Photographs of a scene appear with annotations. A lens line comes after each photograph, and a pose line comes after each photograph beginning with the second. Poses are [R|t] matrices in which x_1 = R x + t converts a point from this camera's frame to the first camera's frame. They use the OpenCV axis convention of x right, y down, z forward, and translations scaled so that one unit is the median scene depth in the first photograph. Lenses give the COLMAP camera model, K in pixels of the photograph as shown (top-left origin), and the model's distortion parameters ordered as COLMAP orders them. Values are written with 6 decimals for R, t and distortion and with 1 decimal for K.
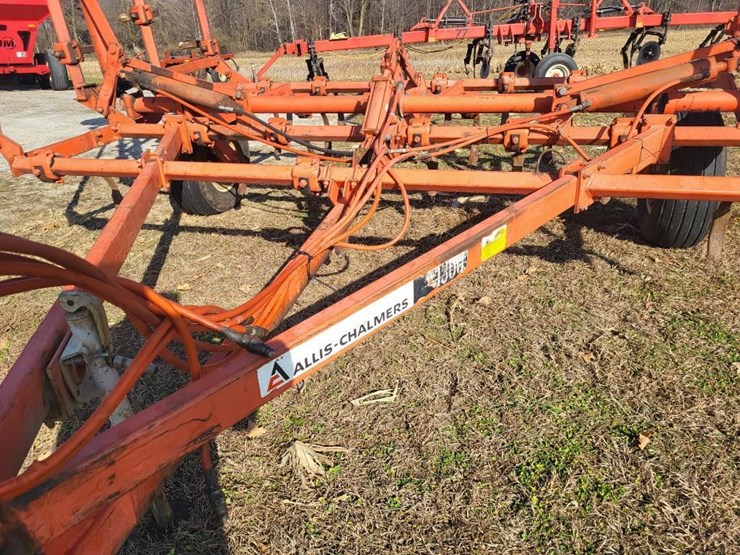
lens RADIAL K [[561.9, 0, 367.0], [0, 561.9, 268.7], [0, 0, 1]] dist [0.054796, -0.043125]
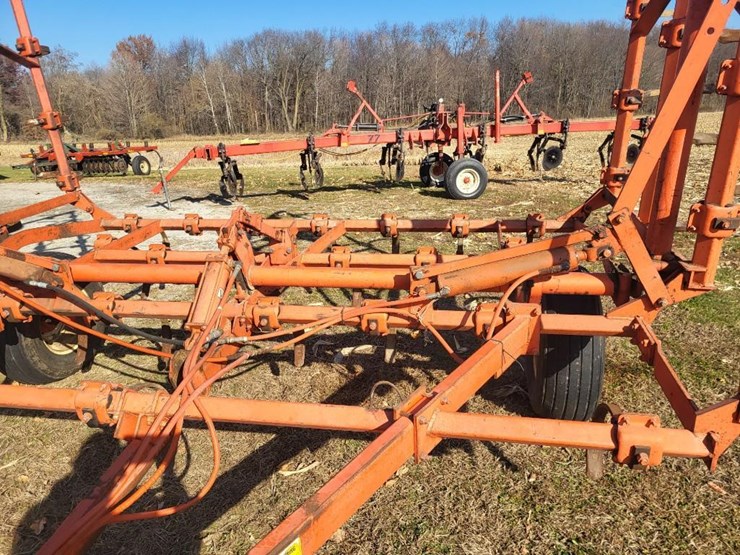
lens RADIAL K [[561.9, 0, 365.3], [0, 561.9, 271.4], [0, 0, 1]] dist [0.054796, -0.043125]
pose [[0.994624, -0.022879, 0.100991, 0.108895], [0.035381, 0.991677, -0.123794, -0.133948], [-0.097318, 0.126702, 0.987155, 0.087856]]
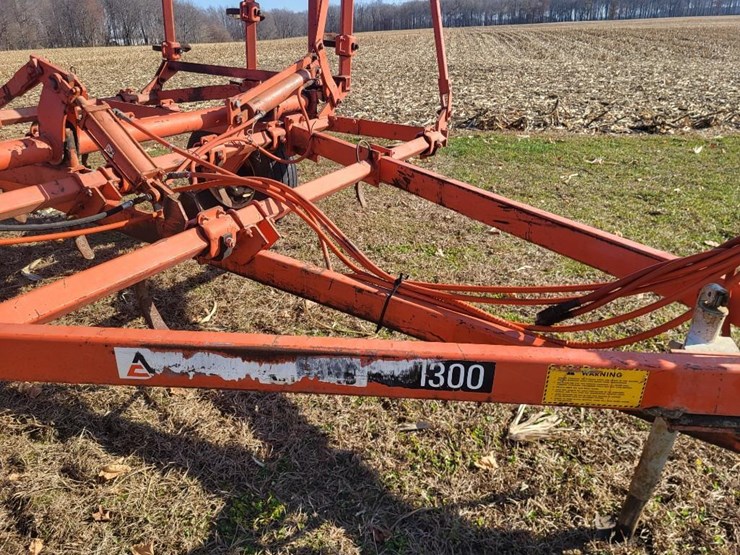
lens RADIAL K [[561.9, 0, 369.3], [0, 561.9, 269.9], [0, 0, 1]] dist [0.054796, -0.043125]
pose [[0.206287, -0.348282, 0.914410, -0.423504], [0.397676, 0.883691, 0.246868, -0.127651], [-0.894035, 0.312713, 0.320798, 0.341875]]
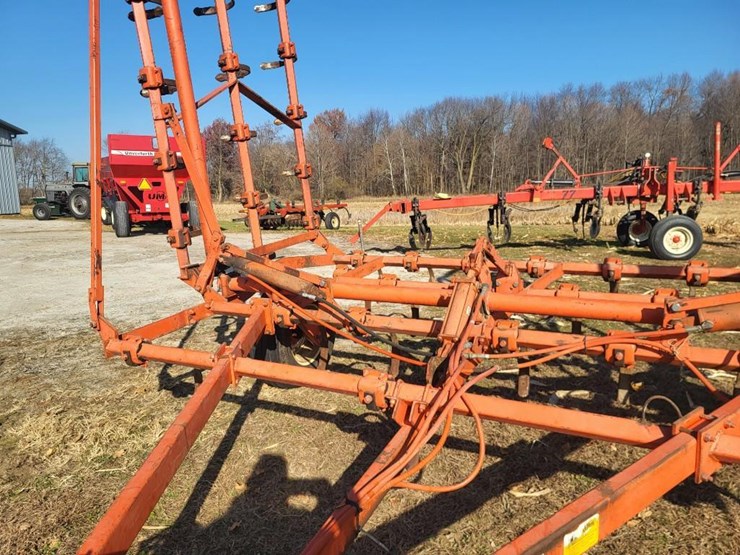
lens RADIAL K [[561.9, 0, 351.1], [0, 561.9, 271.2], [0, 0, 1]] dist [0.054796, -0.043125]
pose [[0.976529, 0.037933, -0.212018, 0.026375], [-0.085606, 0.971634, -0.220452, -0.082859], [0.197641, 0.233428, 0.952076, 0.036031]]
